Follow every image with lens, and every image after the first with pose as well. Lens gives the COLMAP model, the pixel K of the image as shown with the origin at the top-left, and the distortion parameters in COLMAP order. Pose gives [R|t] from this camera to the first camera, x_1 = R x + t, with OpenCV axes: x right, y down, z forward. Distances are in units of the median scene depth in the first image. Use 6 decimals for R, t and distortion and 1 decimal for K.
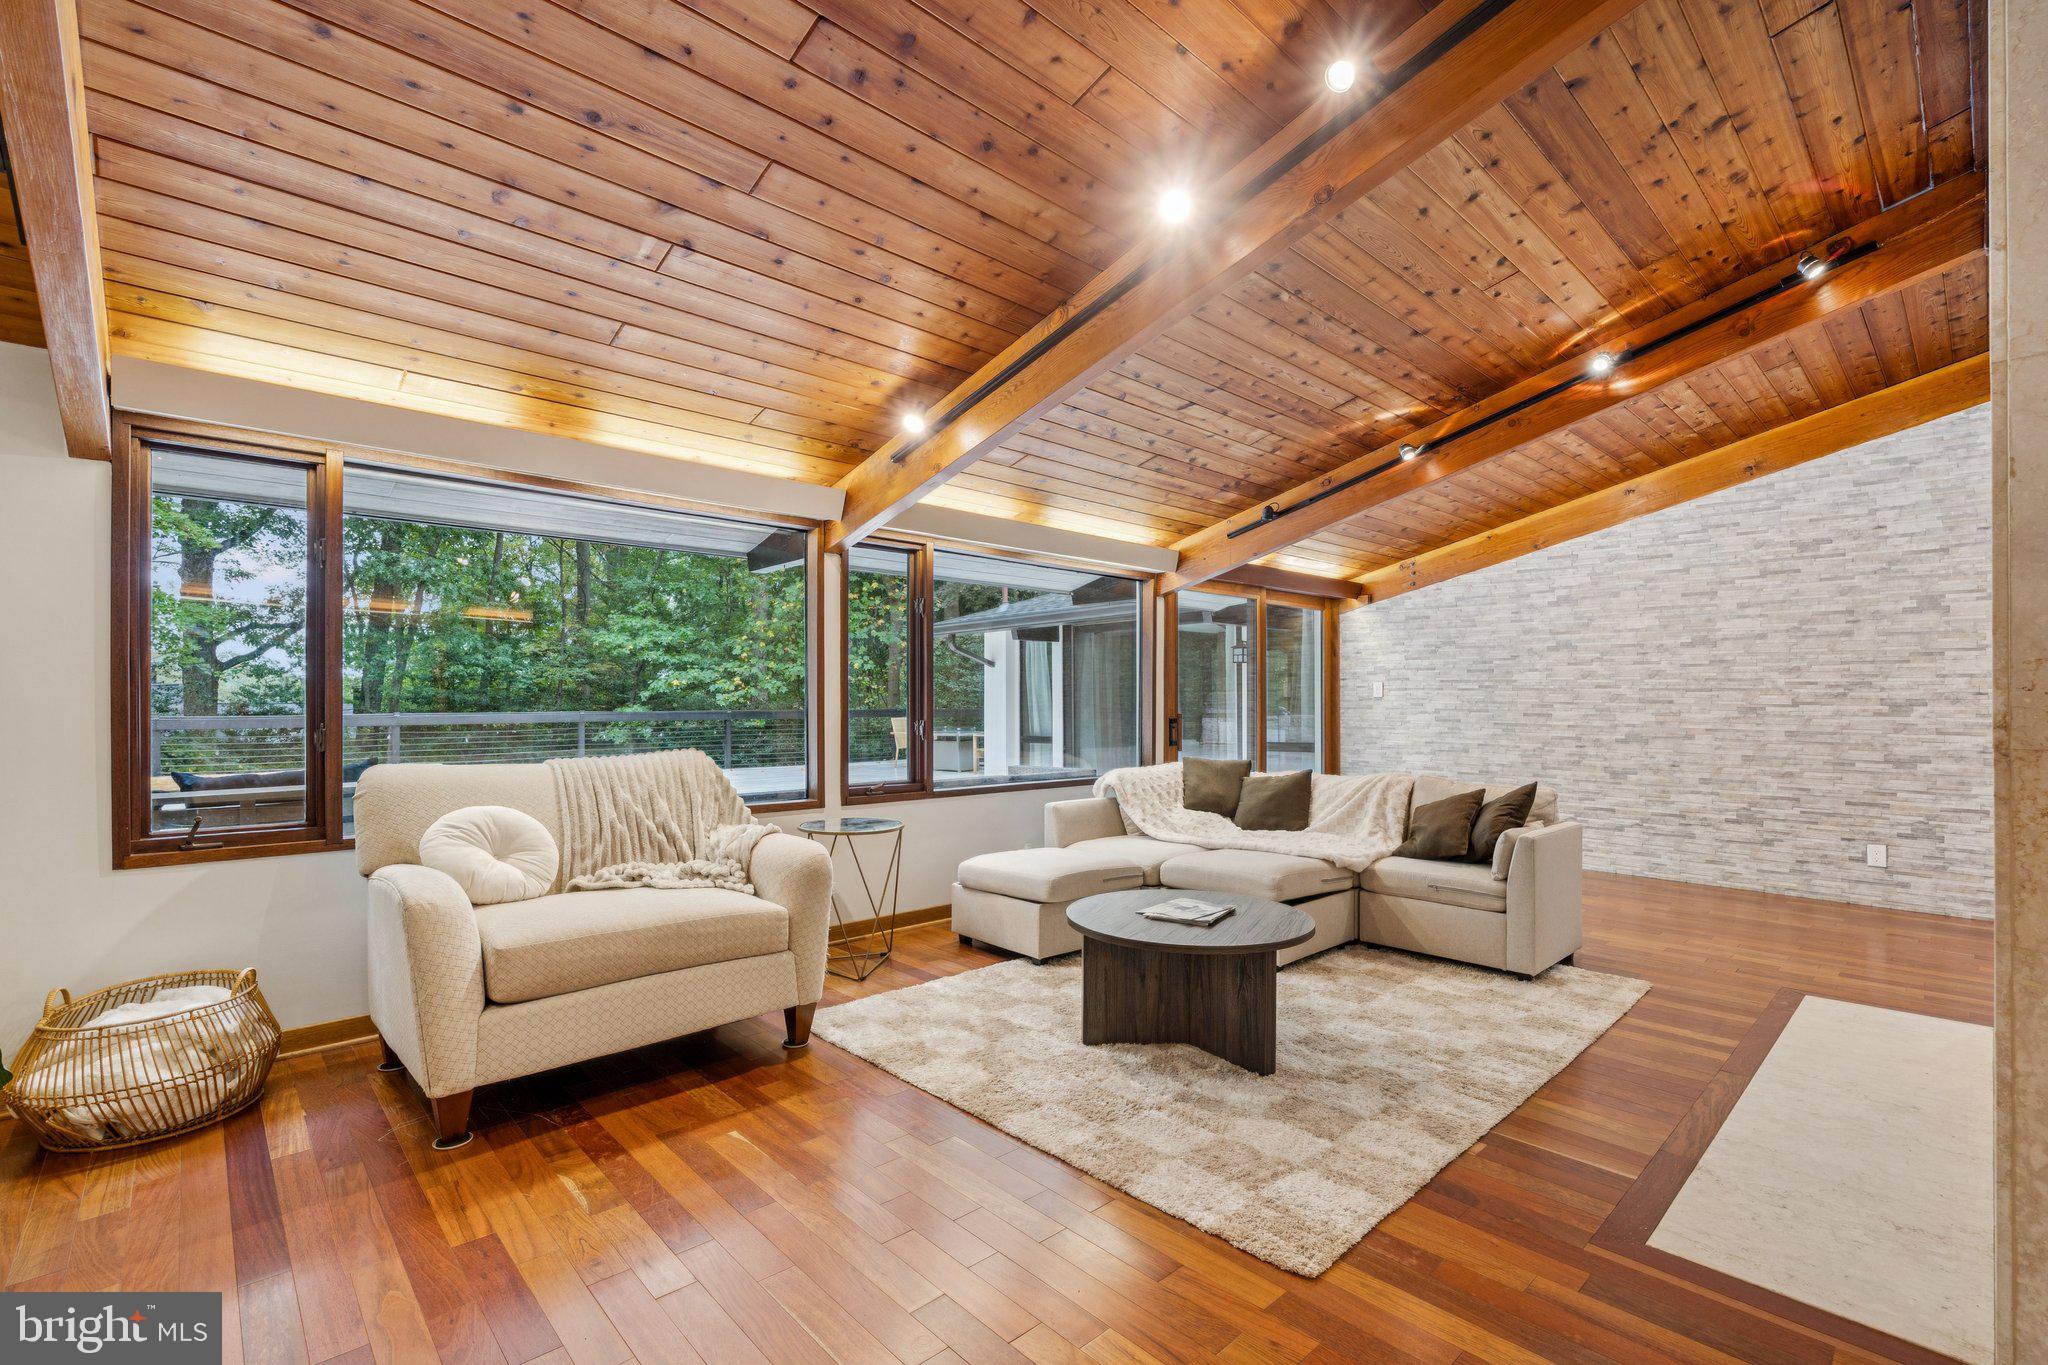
lens RADIAL K [[920.1, 0, 1038.9], [0, 920.1, 694.9], [0, 0, 1]] dist [0.002504, -0.000008]
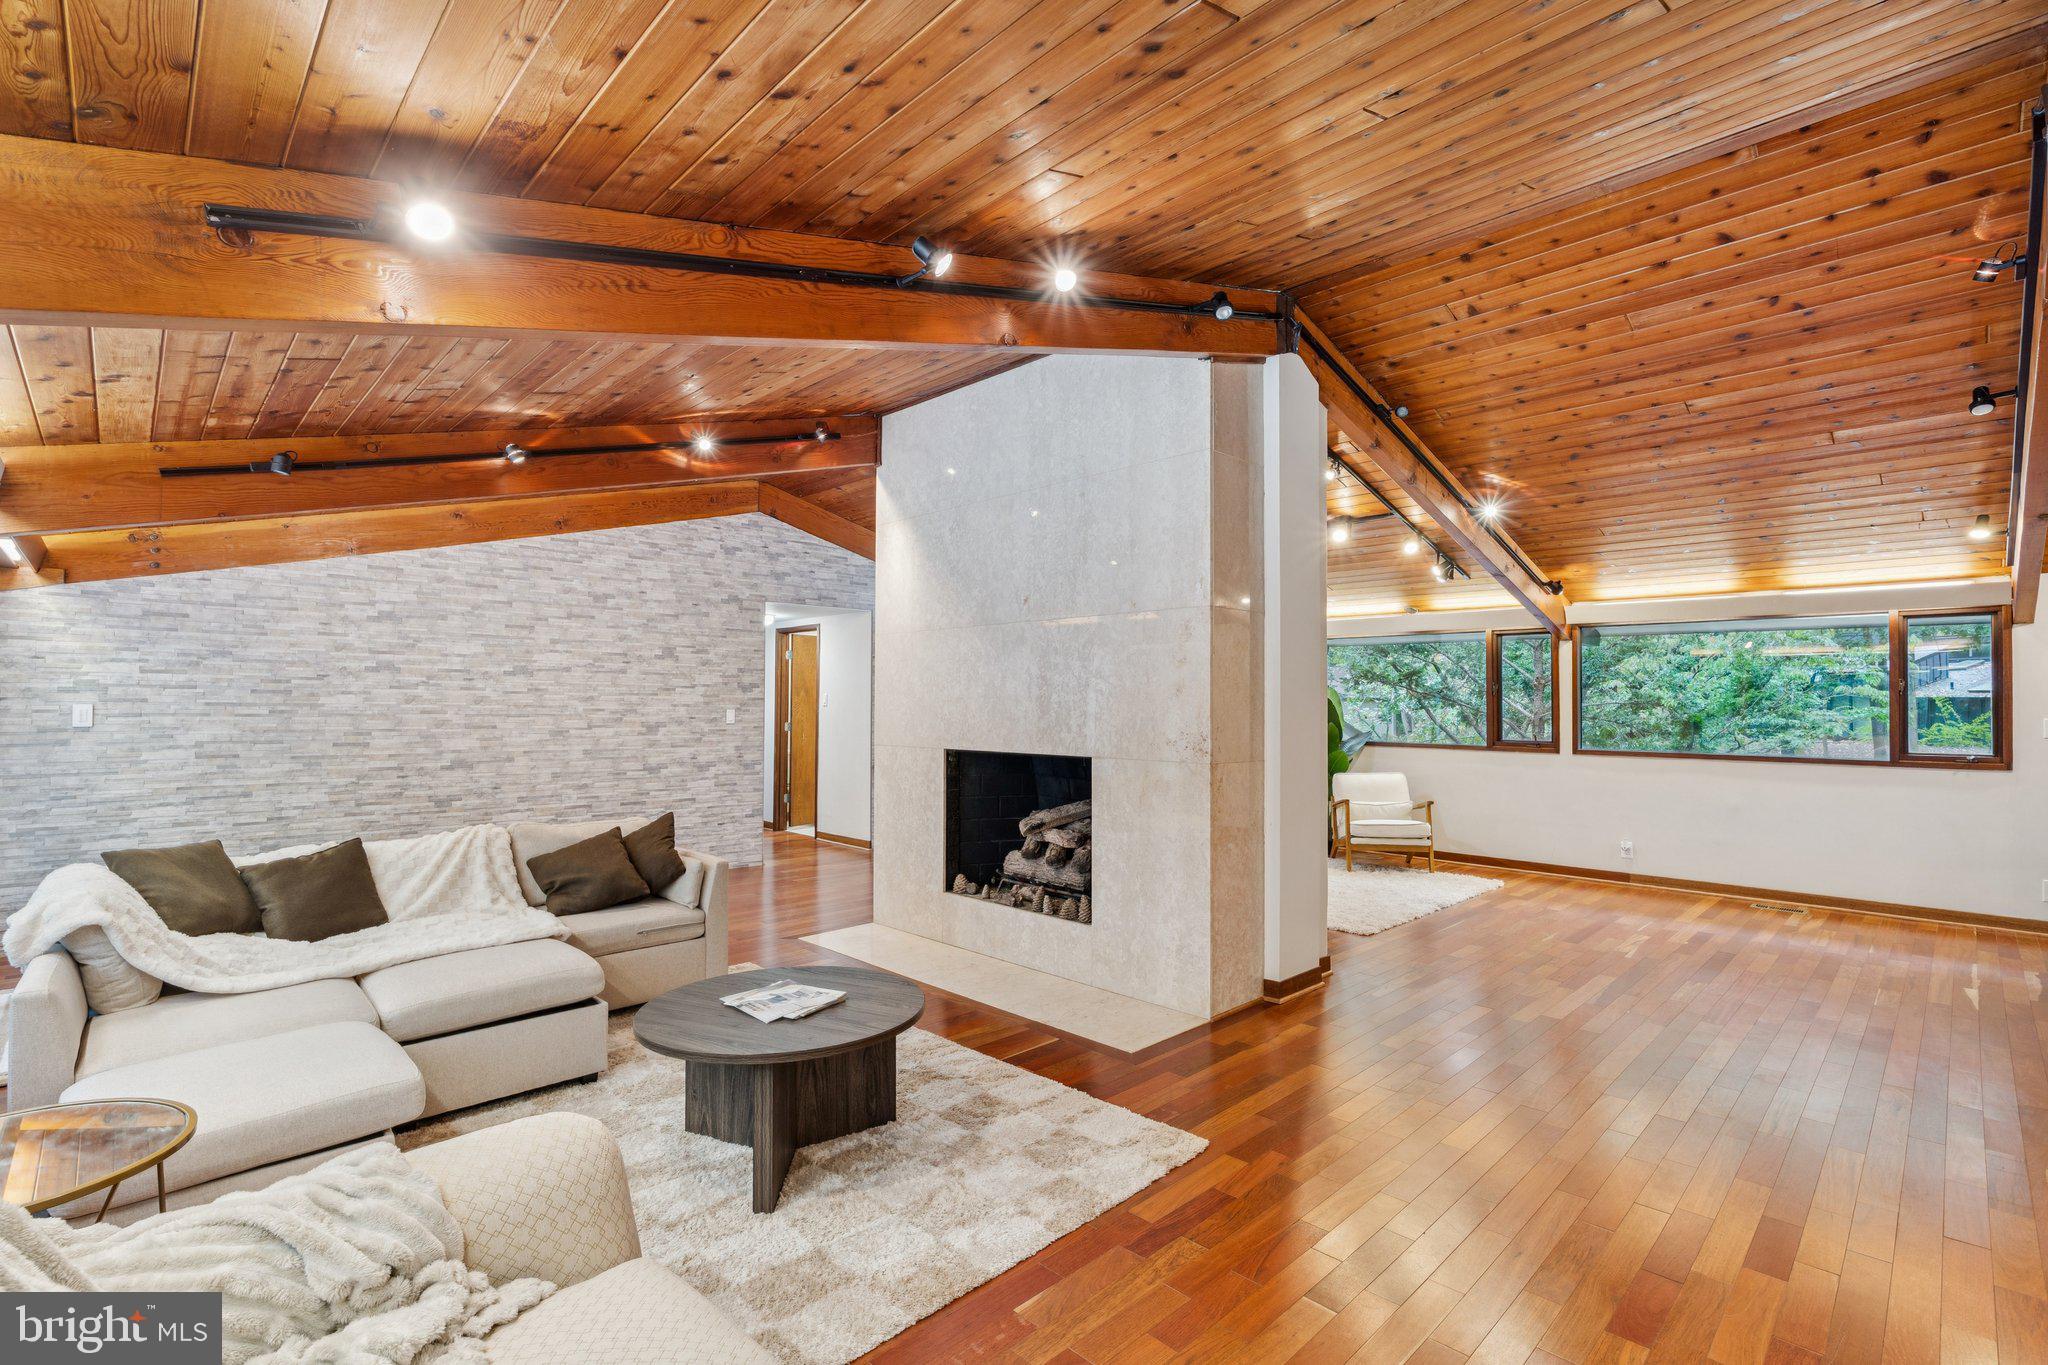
lens RADIAL K [[920.1, 0, 1040.0], [0, 920.1, 691.9], [0, 0, 1]] dist [0.002504, -0.000008]
pose [[-0.010902, 0.011400, 0.999876, -0.366078], [-0.008808, 0.999895, -0.011496, -0.025751], [-0.999902, -0.008932, -0.010801, 0.393179]]
